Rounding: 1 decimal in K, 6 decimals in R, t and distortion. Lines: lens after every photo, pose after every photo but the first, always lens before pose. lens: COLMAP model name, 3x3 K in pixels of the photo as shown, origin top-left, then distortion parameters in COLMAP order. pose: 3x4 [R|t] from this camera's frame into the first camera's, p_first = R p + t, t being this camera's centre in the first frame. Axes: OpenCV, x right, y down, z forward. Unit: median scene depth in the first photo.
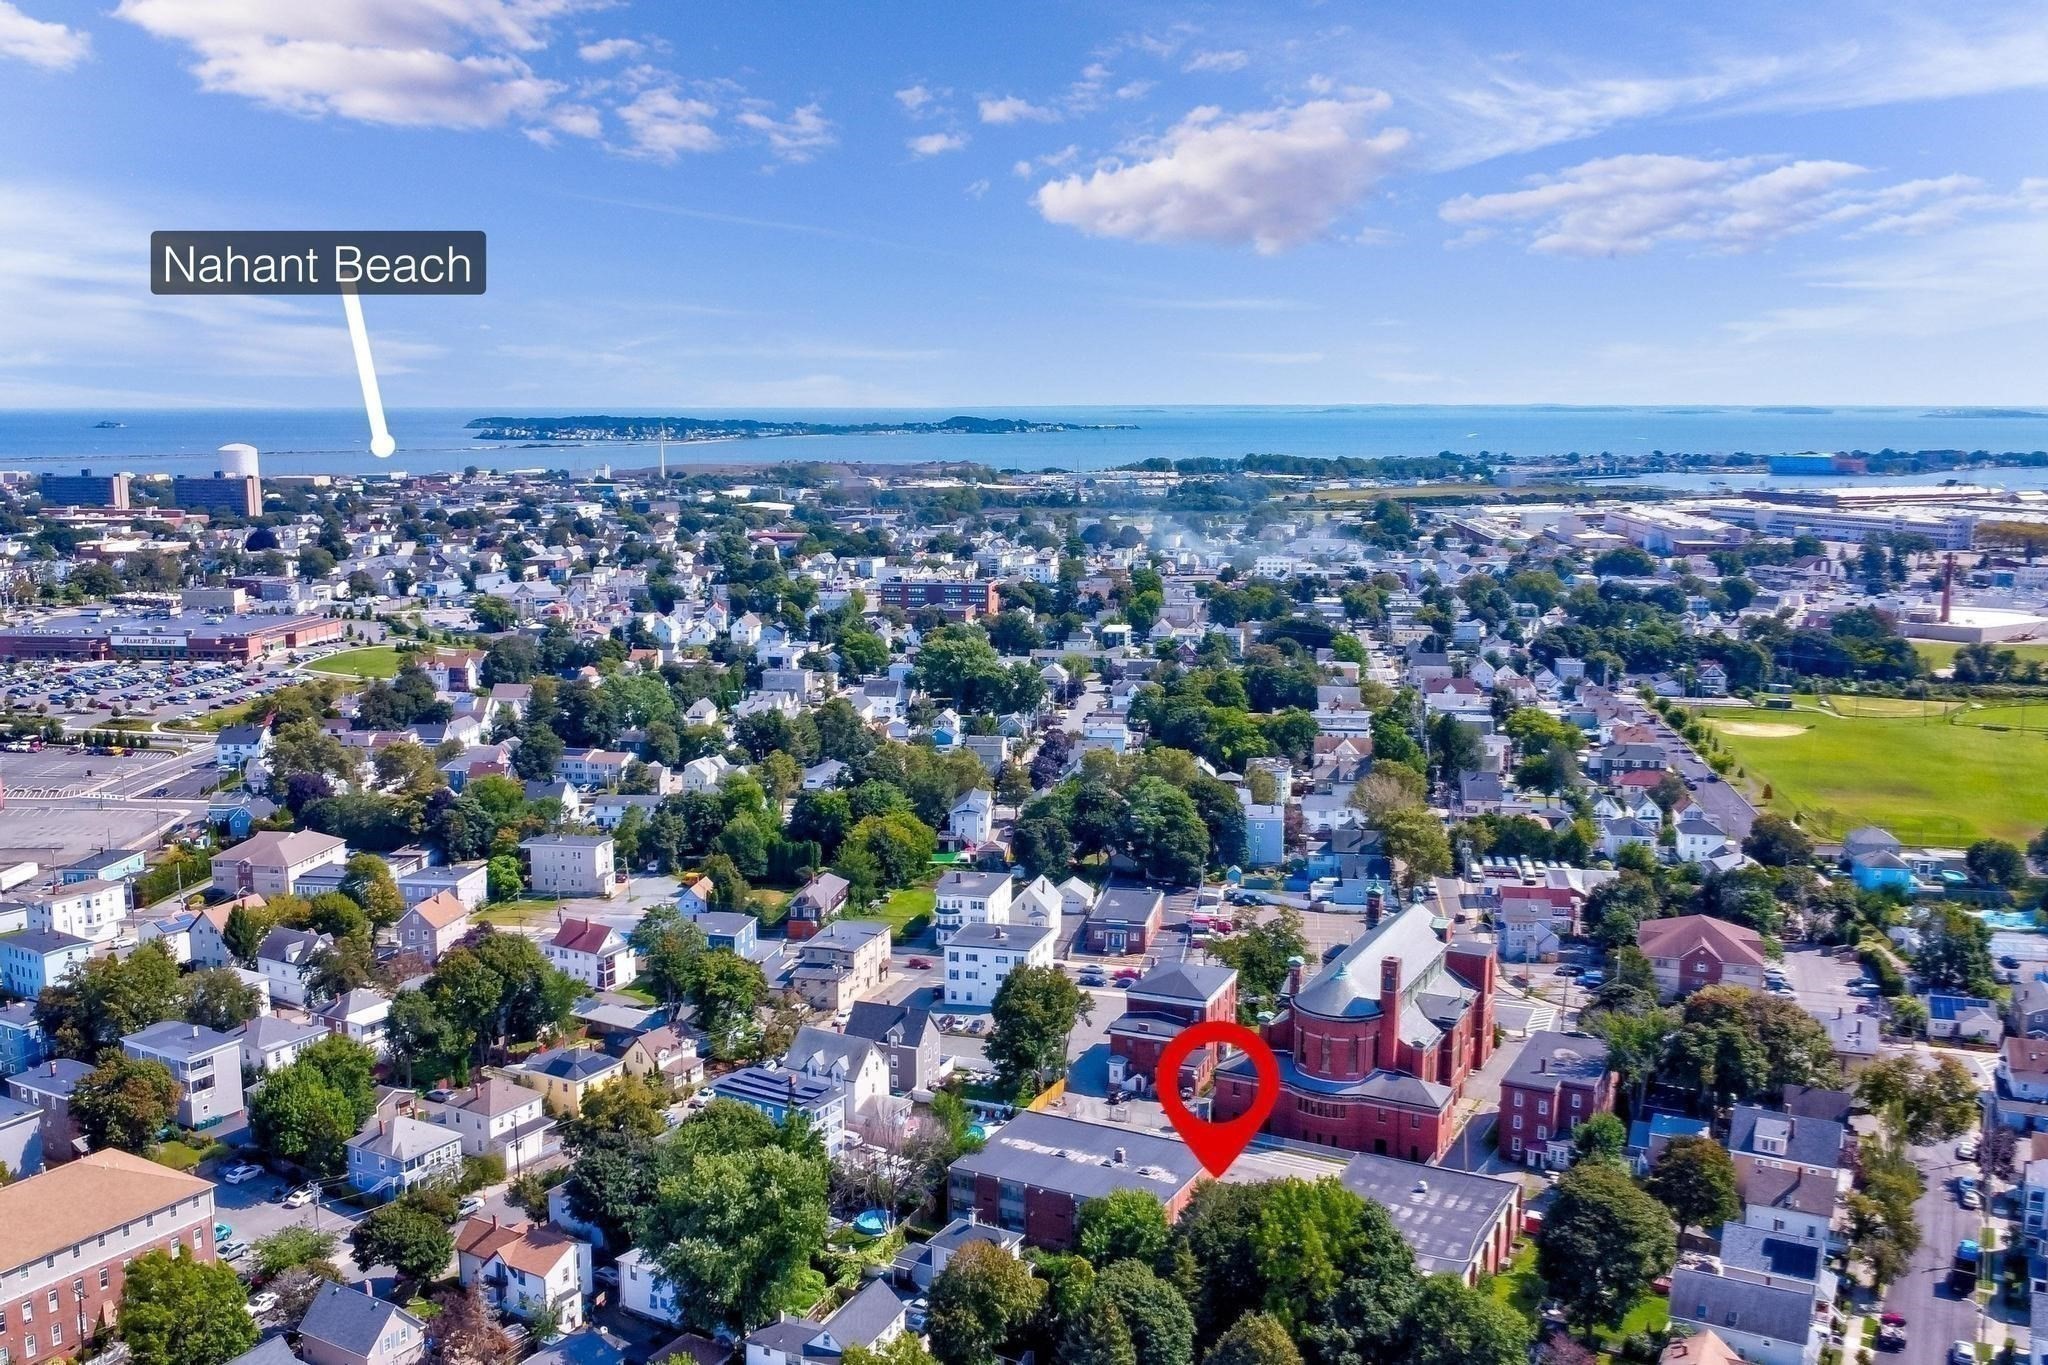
lens RADIAL K [[1996.6, 0, 1024.0], [0, 1996.6, 682.5], [0, 0, 1]] dist [0.001682, -0.012359]
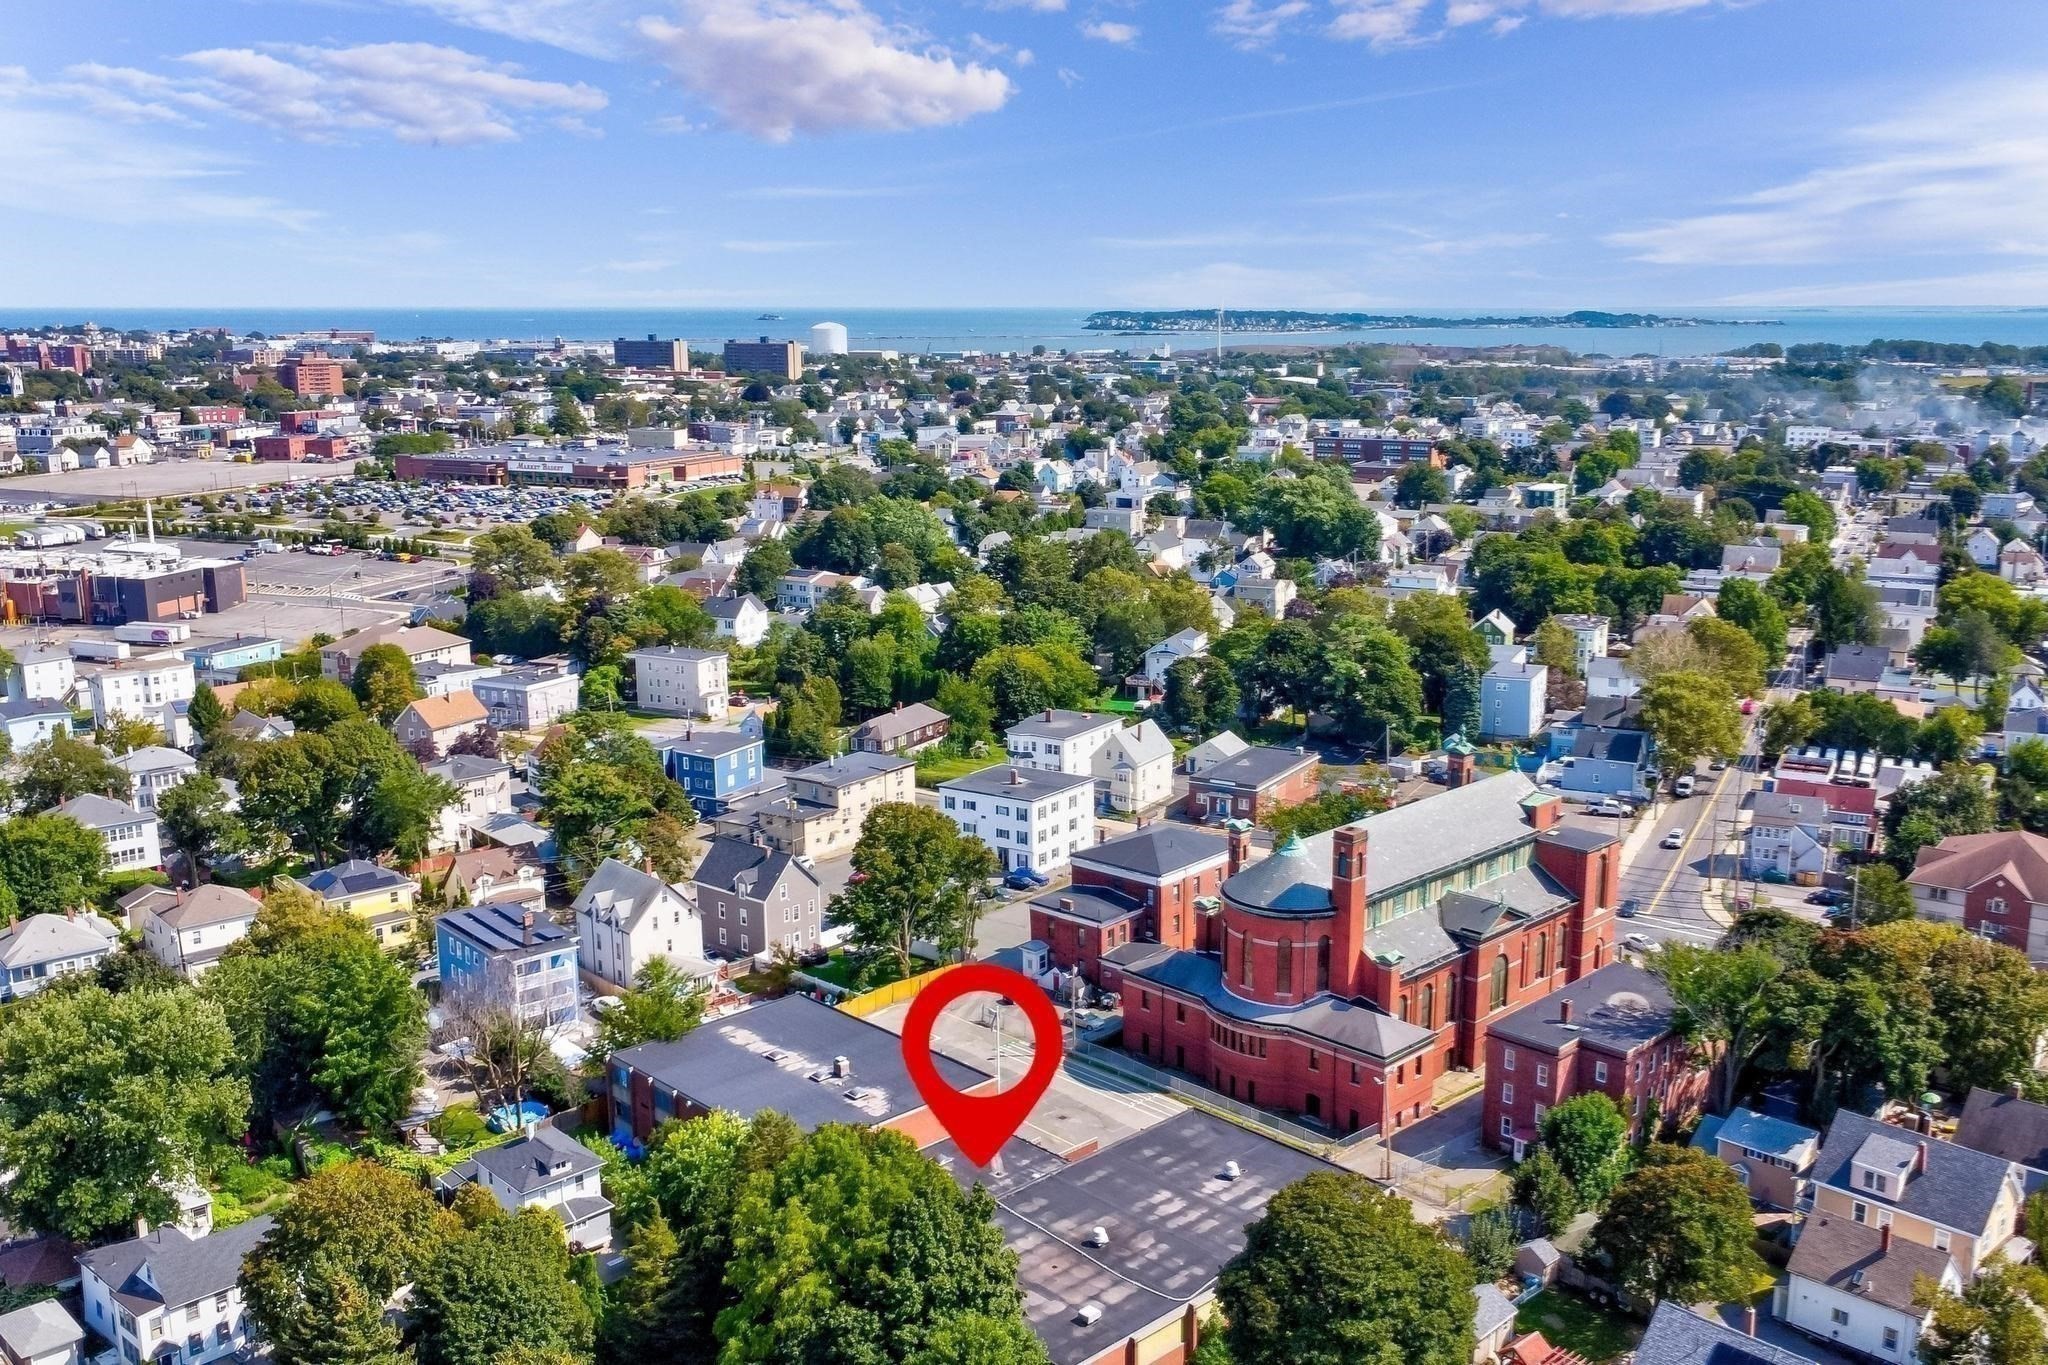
lens RADIAL K [[1996.6, 0, 1024.0], [0, 1996.6, 682.5], [0, 0, 1]] dist [0.001682, -0.012359]
pose [[0.951468, 0.060885, -0.301664, 0.179988], [-0.046385, 0.997408, 0.055004, 0.037200], [0.304231, -0.038342, 0.951826, 0.215602]]
